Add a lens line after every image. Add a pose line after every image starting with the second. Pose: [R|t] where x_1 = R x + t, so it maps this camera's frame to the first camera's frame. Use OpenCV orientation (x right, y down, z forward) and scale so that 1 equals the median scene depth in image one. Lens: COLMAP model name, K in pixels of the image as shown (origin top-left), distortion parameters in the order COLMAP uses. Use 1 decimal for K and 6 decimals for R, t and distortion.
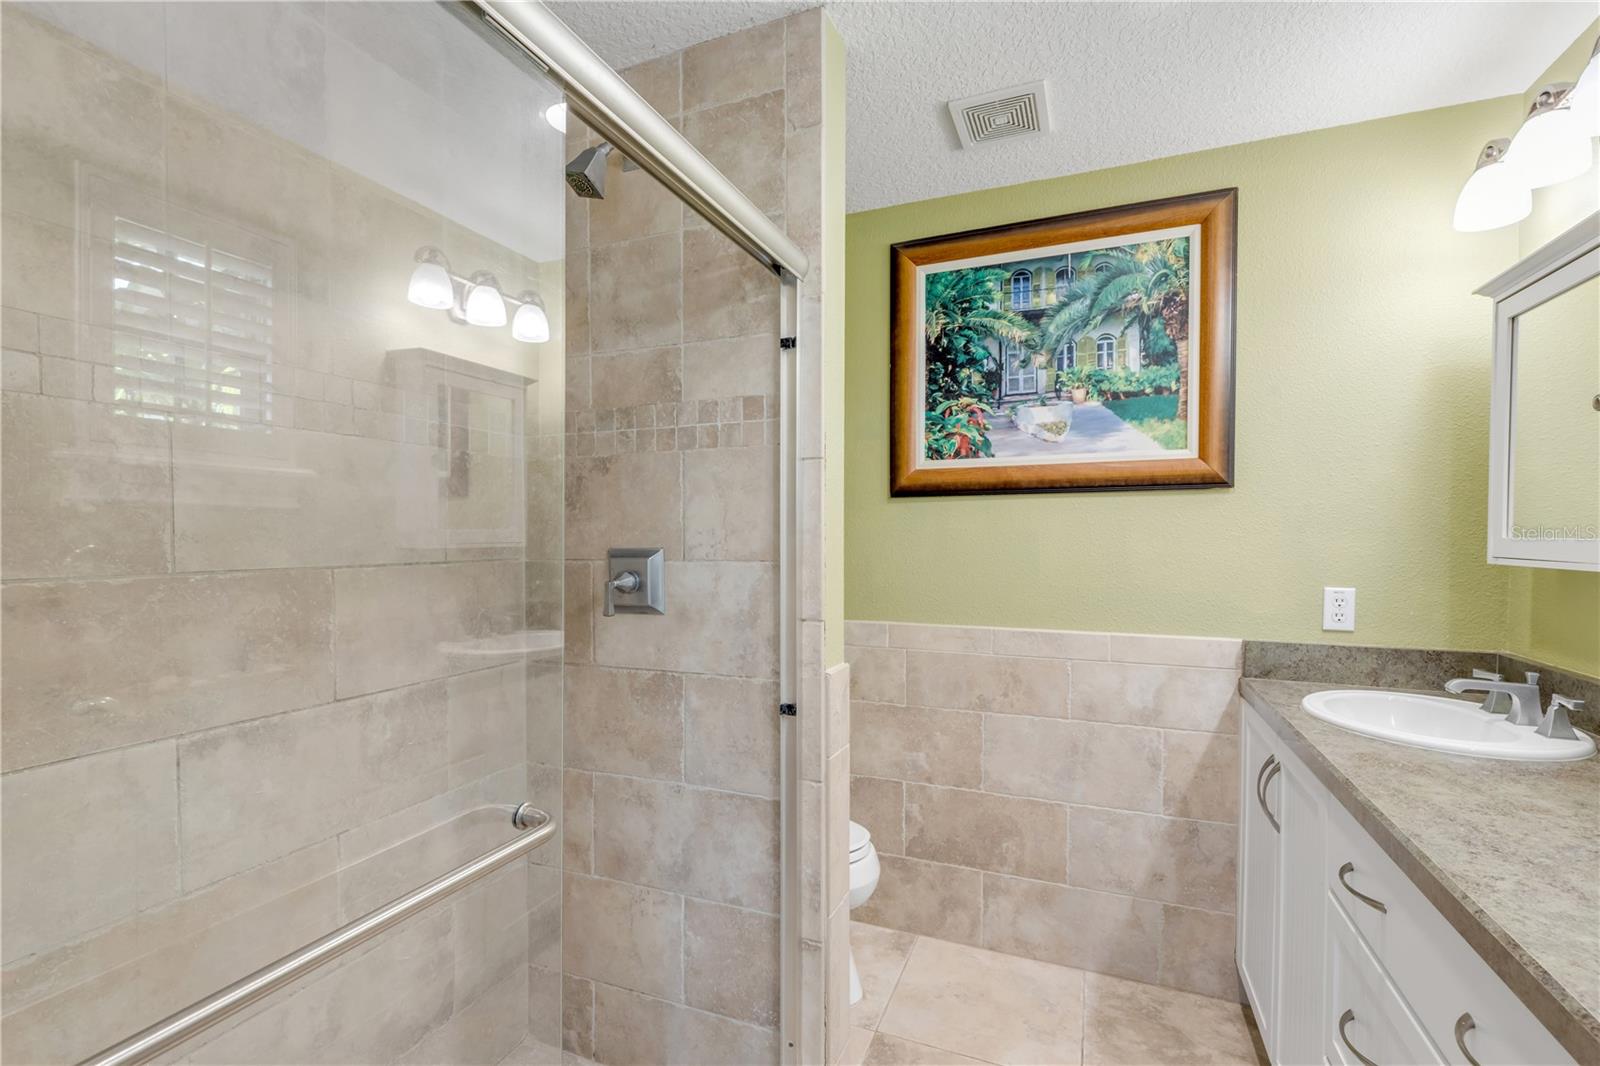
lens RADIAL K [[722.2, 0, 800.2], [0, 722.2, 552.7], [0, 0, 1]] dist [0.005136, -0.000549]
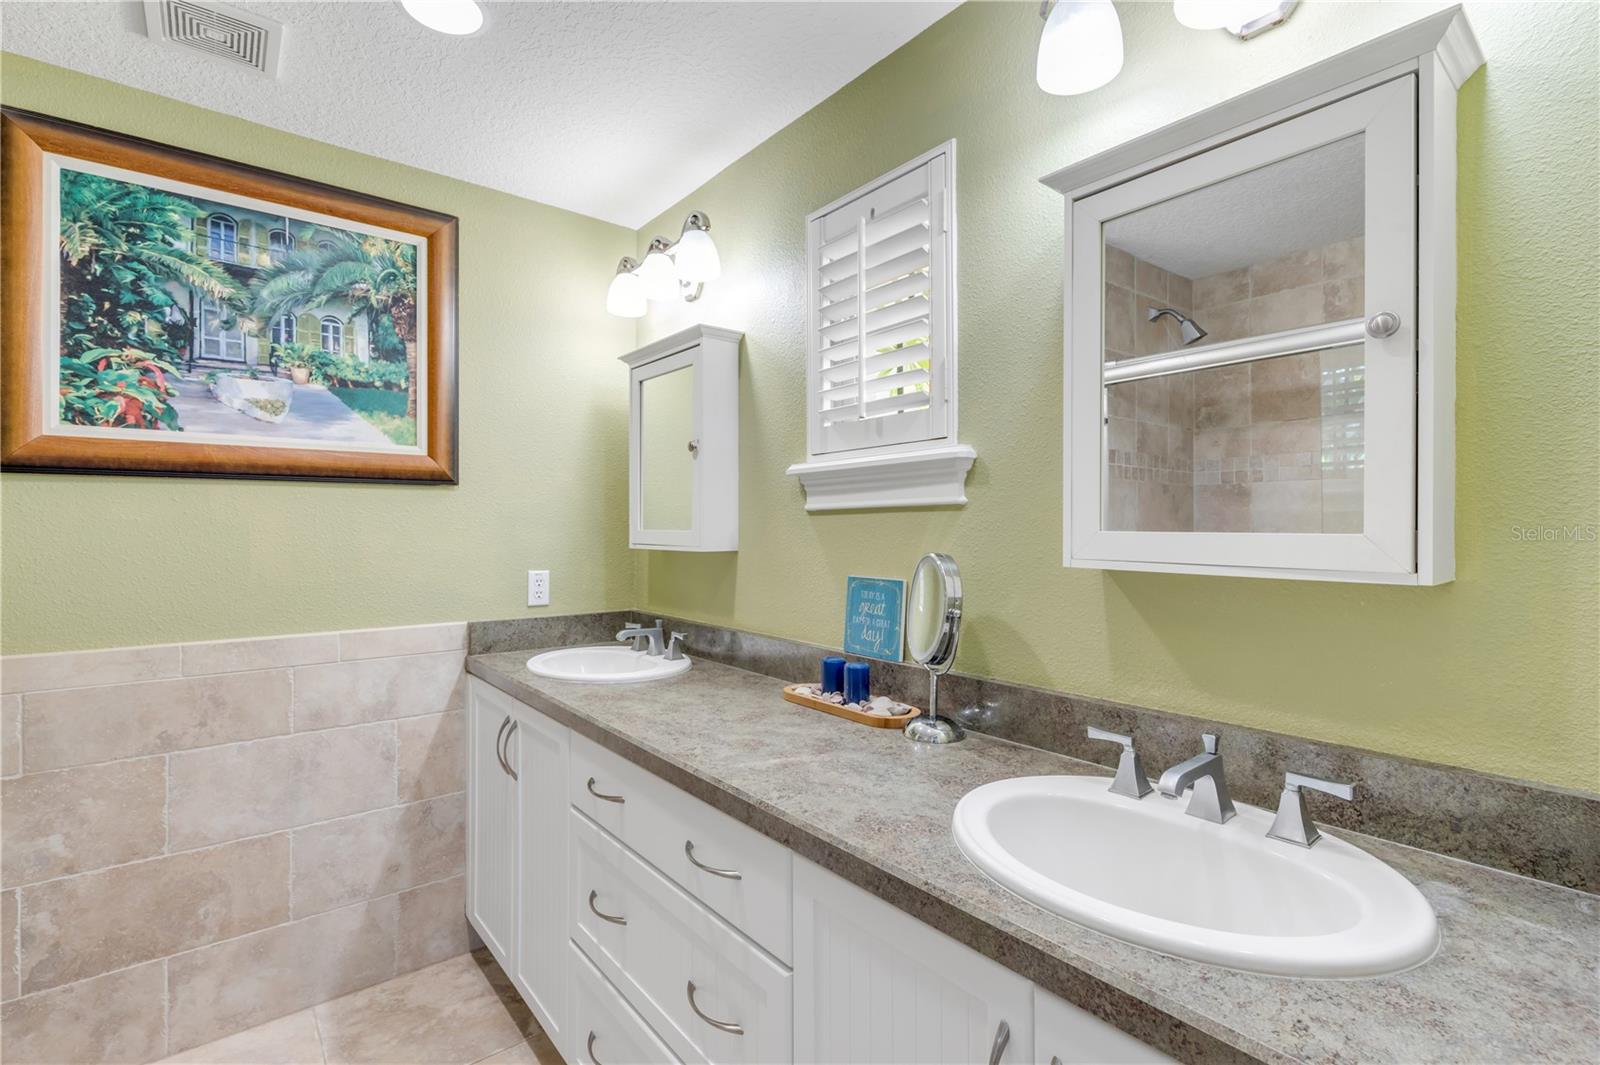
lens RADIAL K [[721.4, 0, 794.2], [0, 721.4, 525.0], [0, 0, 1]] dist [-0.001357, -0.000140]
pose [[0.479765, 0.004445, 0.877386, -0.115221], [0.020175, 0.999667, -0.016096, -0.001078], [-0.877165, 0.025424, 0.479515, 0.020817]]
